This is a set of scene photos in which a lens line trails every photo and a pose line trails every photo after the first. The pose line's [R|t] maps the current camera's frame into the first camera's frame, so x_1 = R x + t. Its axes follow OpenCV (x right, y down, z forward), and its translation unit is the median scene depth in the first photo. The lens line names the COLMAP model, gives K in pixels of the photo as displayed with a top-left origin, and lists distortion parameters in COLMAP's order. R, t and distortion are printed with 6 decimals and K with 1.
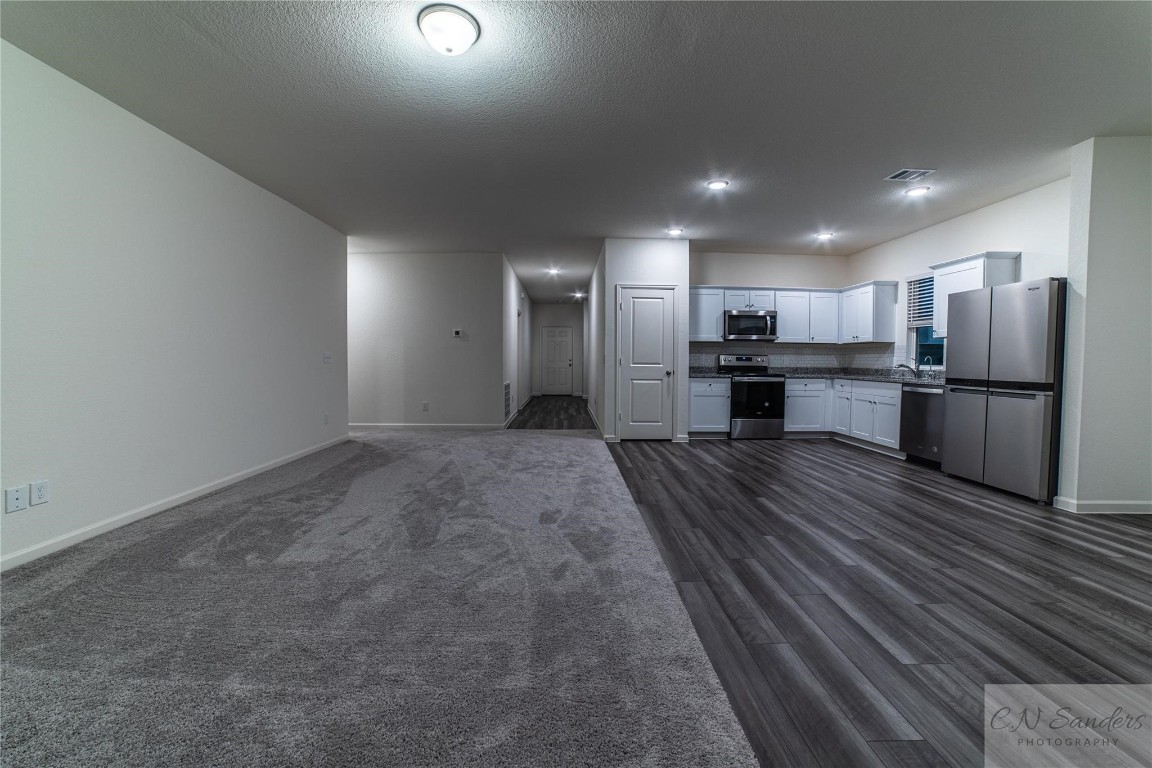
lens RADIAL K [[474.1, 0, 604.6], [0, 474.1, 366.9], [0, 0, 1]] dist [-0.000794, -0.000020]
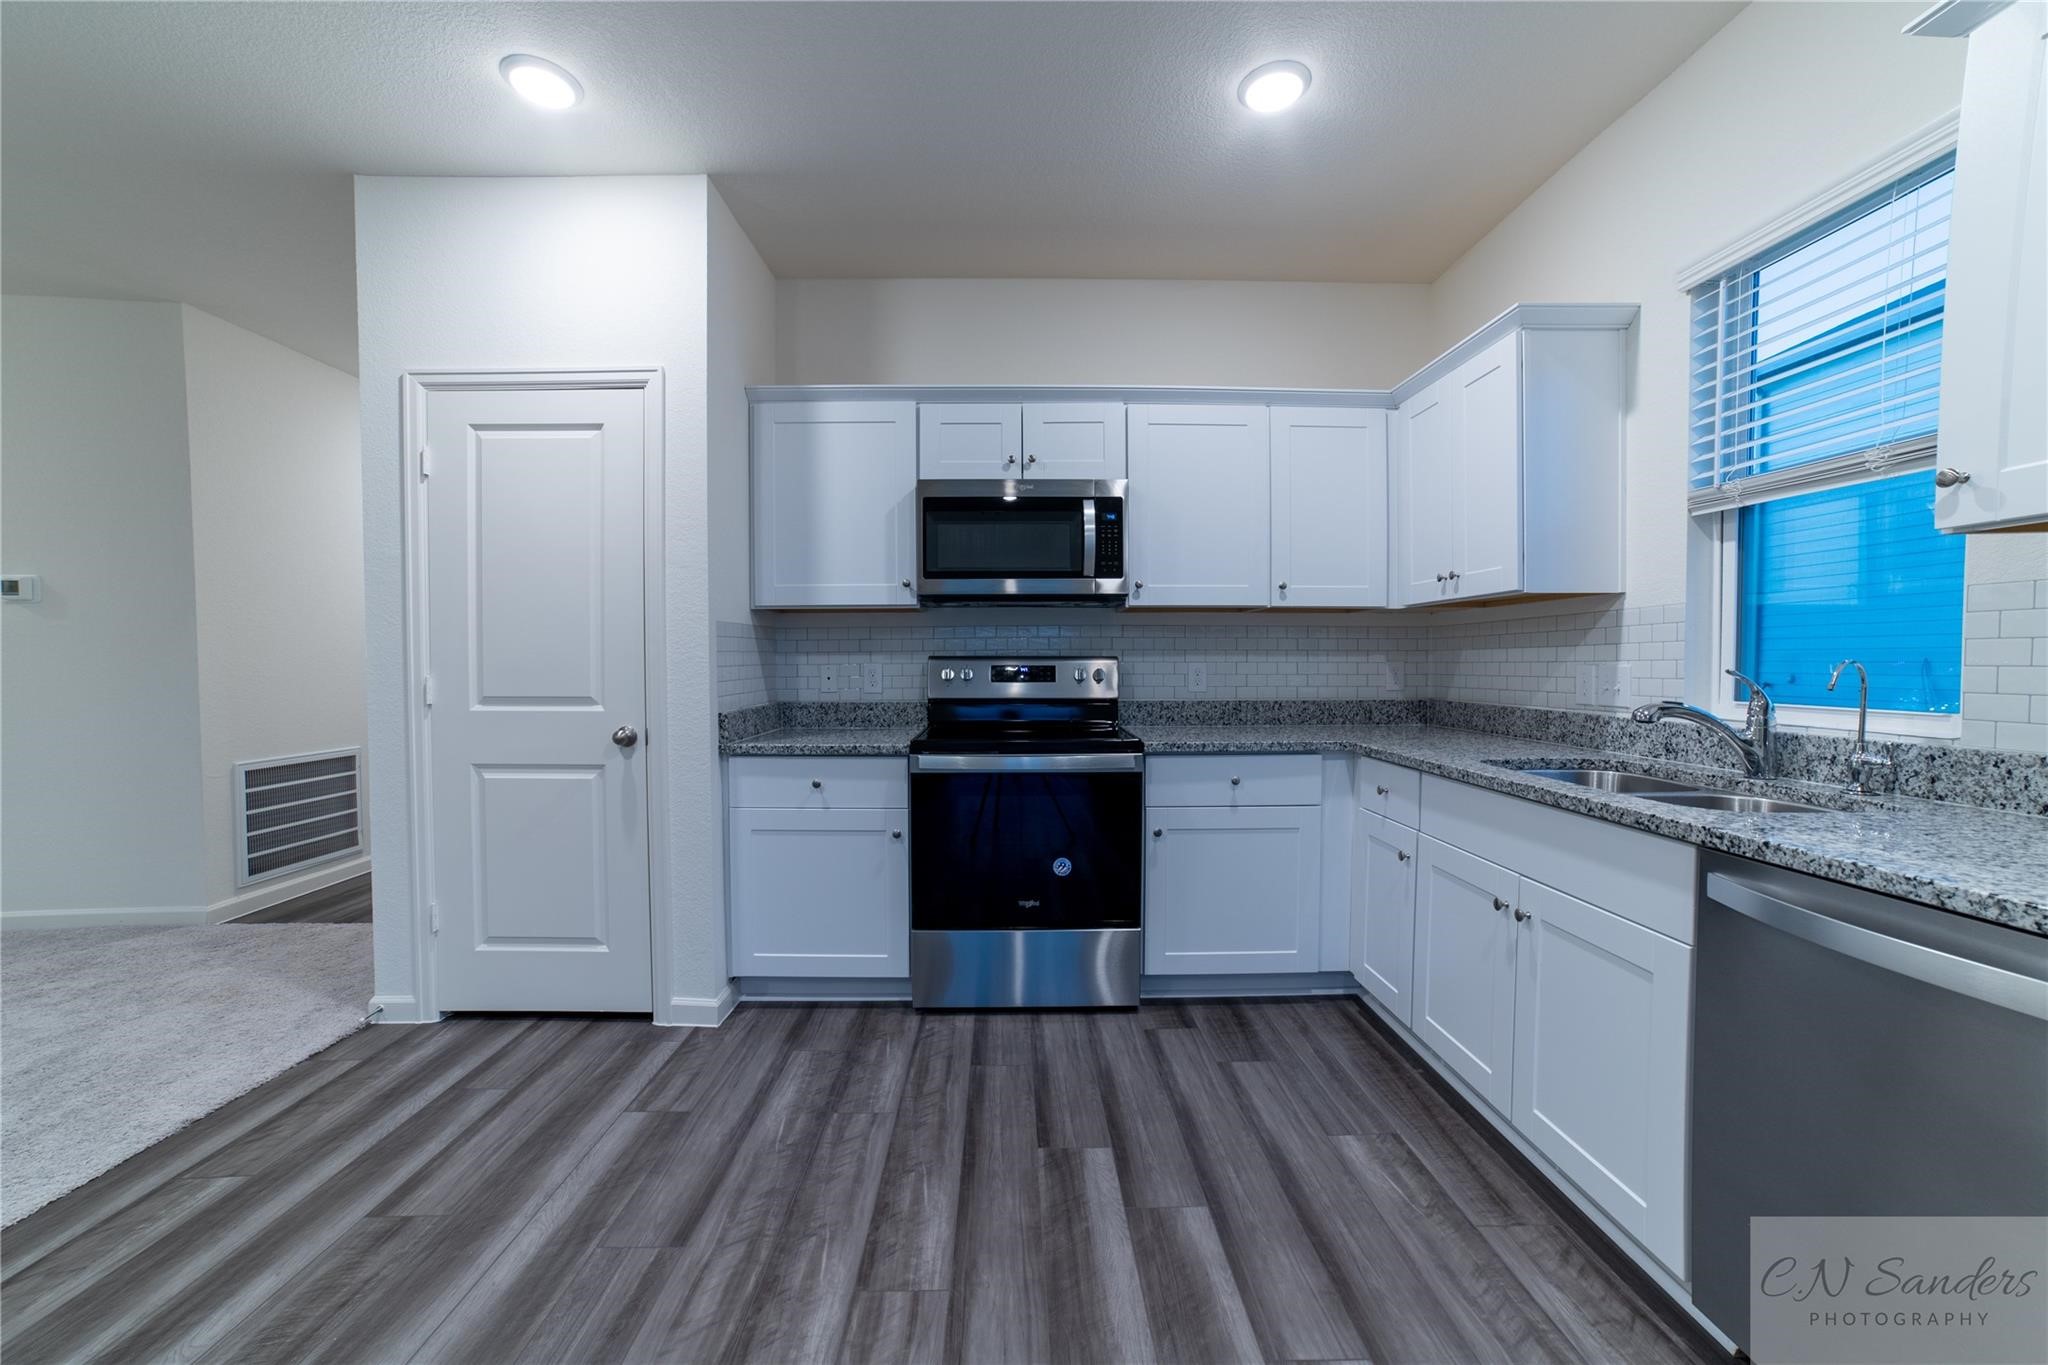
lens RADIAL K [[808.9, 0, 1015.0], [0, 808.9, 675.8], [0, 0, 1]] dist [-0.064833, 0.035901]
pose [[0.996521, -0.009678, -0.082781, 0.354858], [0.010108, 0.999938, 0.004774, -0.018293], [0.082730, -0.005594, 0.996556, 0.601752]]
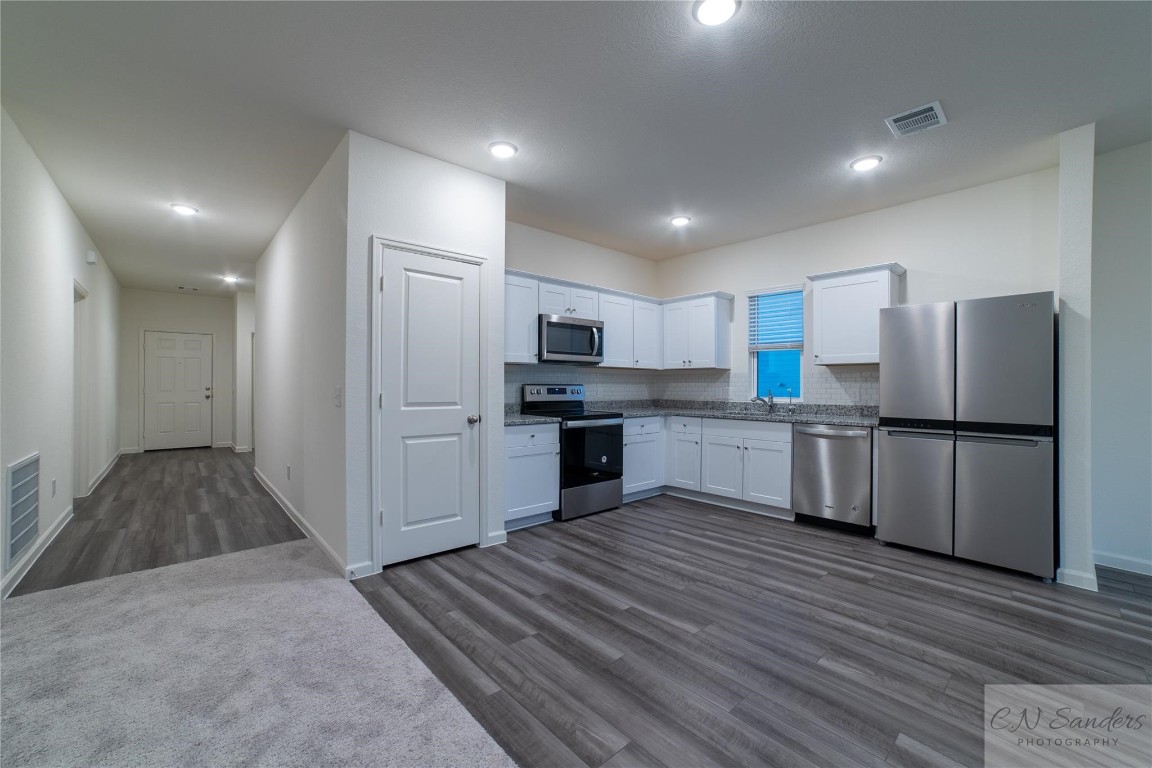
lens RADIAL K [[468.4, 0, 580.1], [0, 468.4, 385.0], [0, 0, 1]] dist [-0.068809, 0.036514]
pose [[0.799526, -0.005523, 0.600607, -0.079964], [0.011748, 0.999910, -0.006444, -0.021572], [-0.600517, 0.012208, 0.799519, 0.496746]]
